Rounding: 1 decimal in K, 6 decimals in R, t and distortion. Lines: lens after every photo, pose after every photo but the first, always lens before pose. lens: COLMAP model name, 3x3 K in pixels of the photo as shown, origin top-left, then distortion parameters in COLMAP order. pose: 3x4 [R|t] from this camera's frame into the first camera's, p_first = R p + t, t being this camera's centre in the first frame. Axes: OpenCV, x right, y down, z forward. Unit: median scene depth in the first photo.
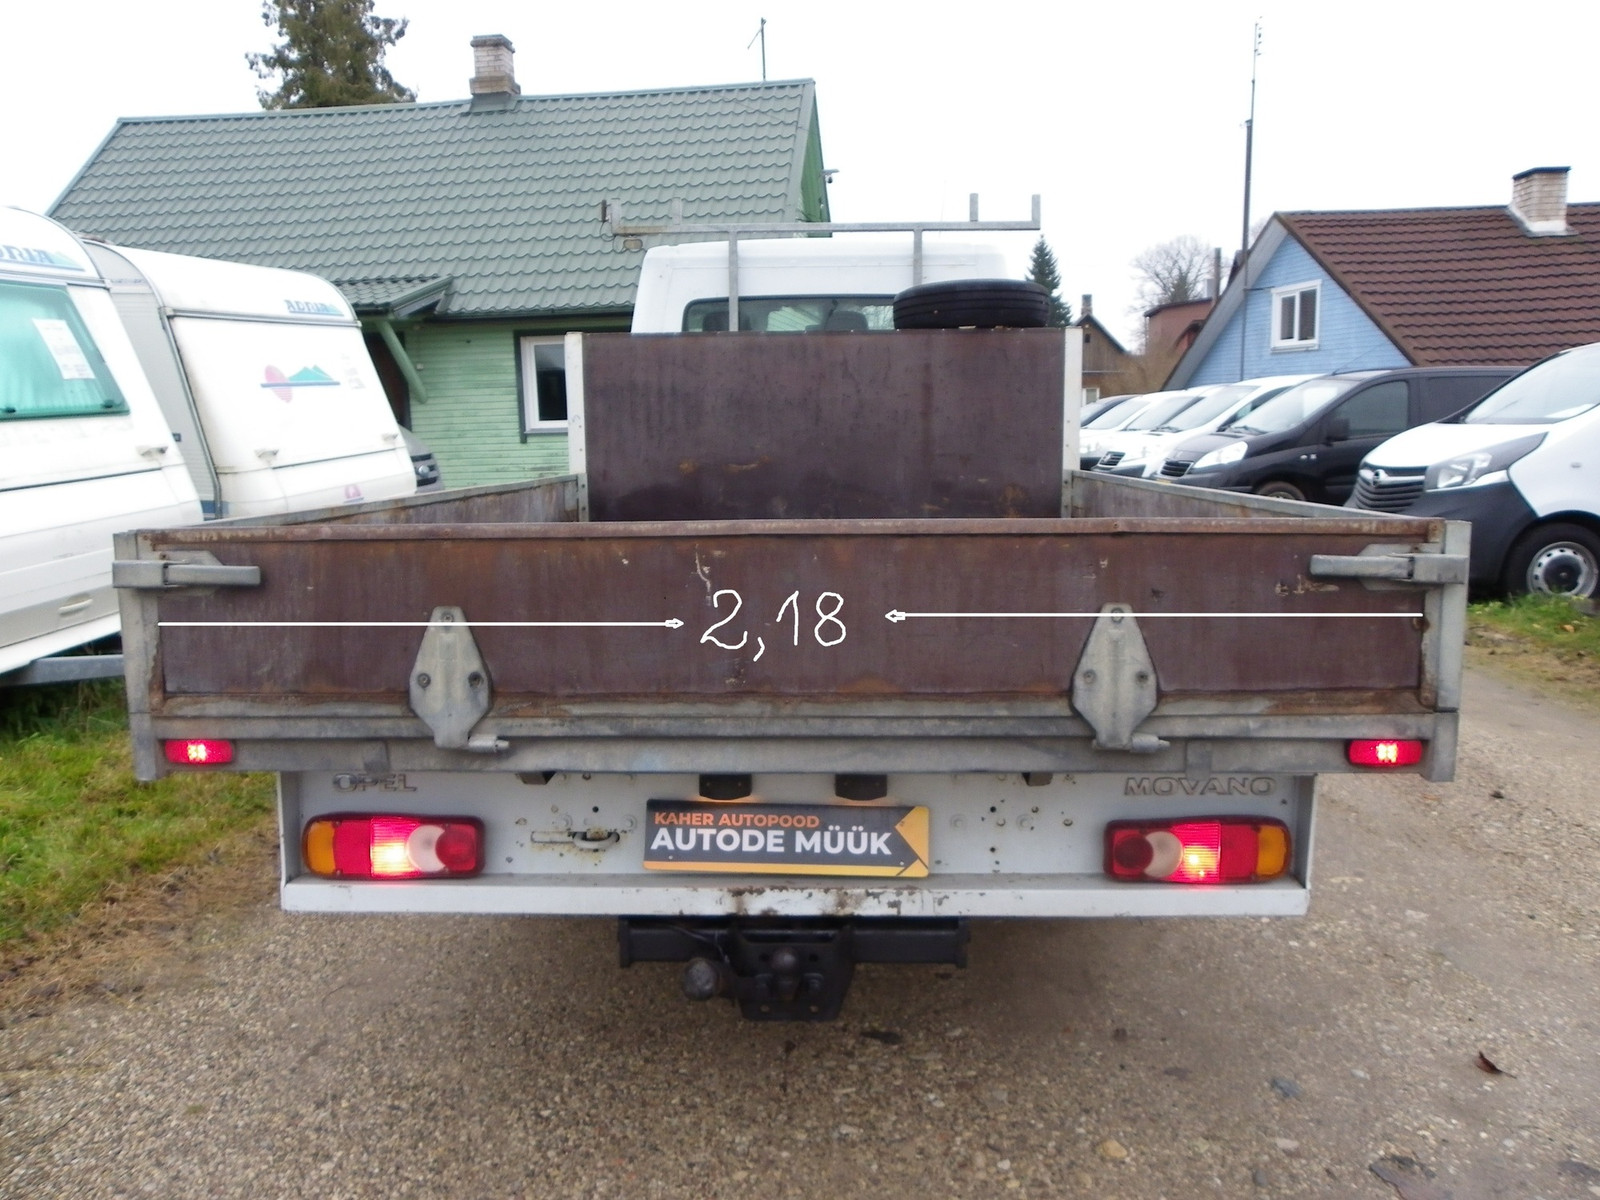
lens RADIAL K [[1192.7, 0, 800.0], [0, 1192.7, 600.0], [0, 0, 1]] dist [-0.024357, 0.012127]
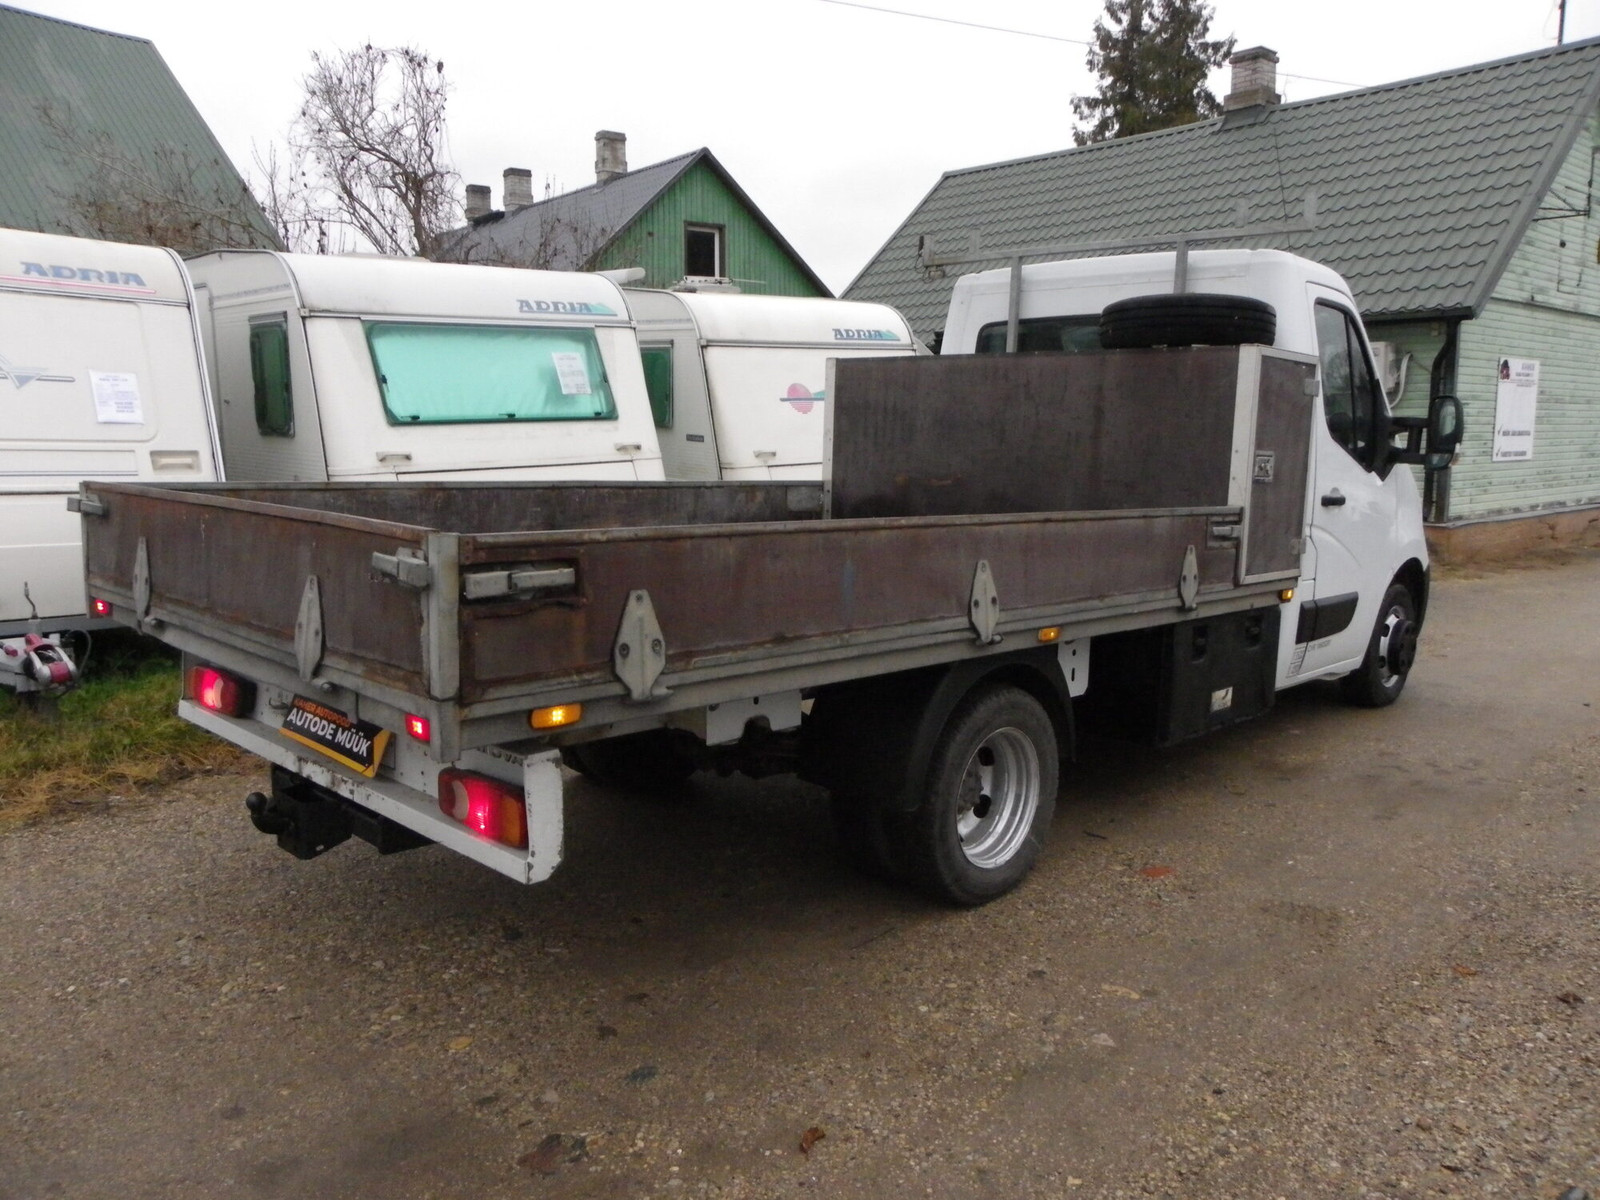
lens RADIAL K [[1191.8, 0, 812.4], [0, 1191.8, 595.1], [0, 0, 1]] dist [-0.035449, 0.042857]
pose [[0.747001, 0.117007, -0.654446, 0.518175], [-0.126371, 0.991434, 0.033014, -0.029965], [0.652702, 0.058042, 0.755388, 0.121188]]
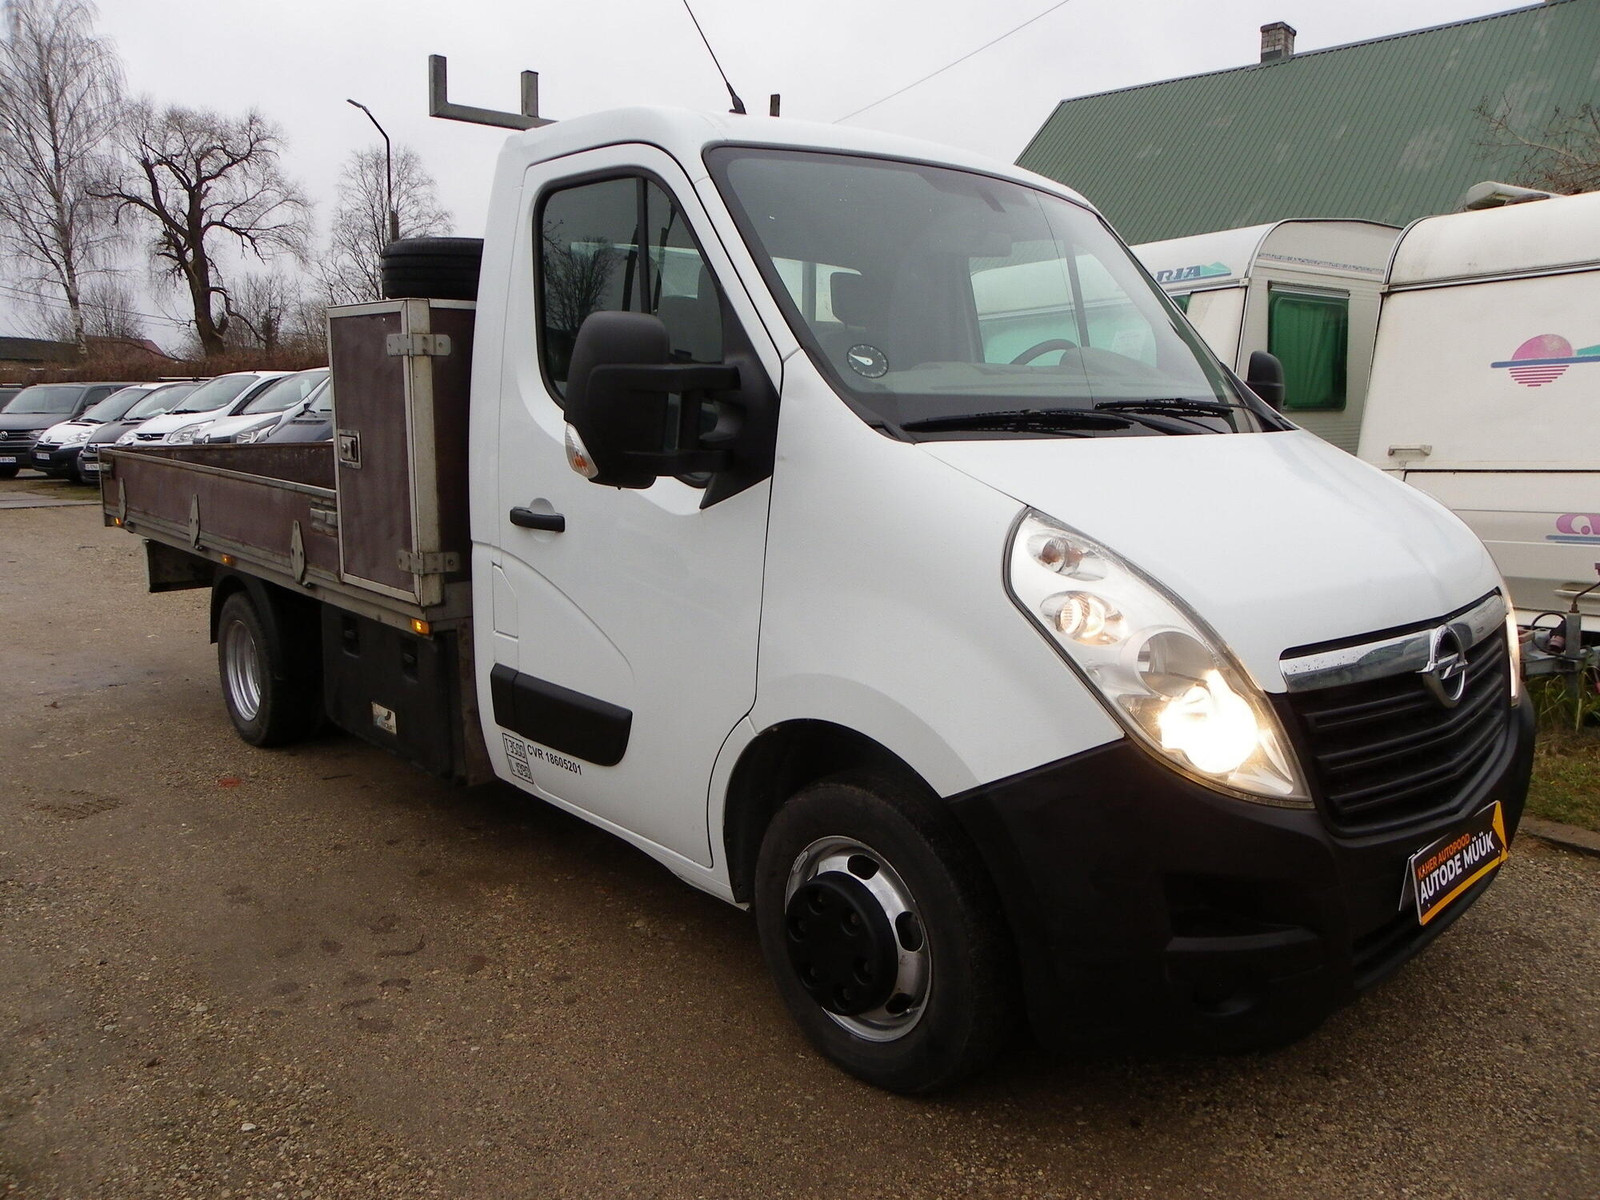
lens RADIAL K [[1191.8, 0, 812.4], [0, 1191.8, 595.1], [0, 0, 1]] dist [-0.035449, 0.042857]
pose [[-0.697435, 0.126345, -0.705423, 0.513168], [-0.100448, 0.957385, 0.270784, -0.255151], [0.709573, 0.259712, -0.655023, 1.557238]]
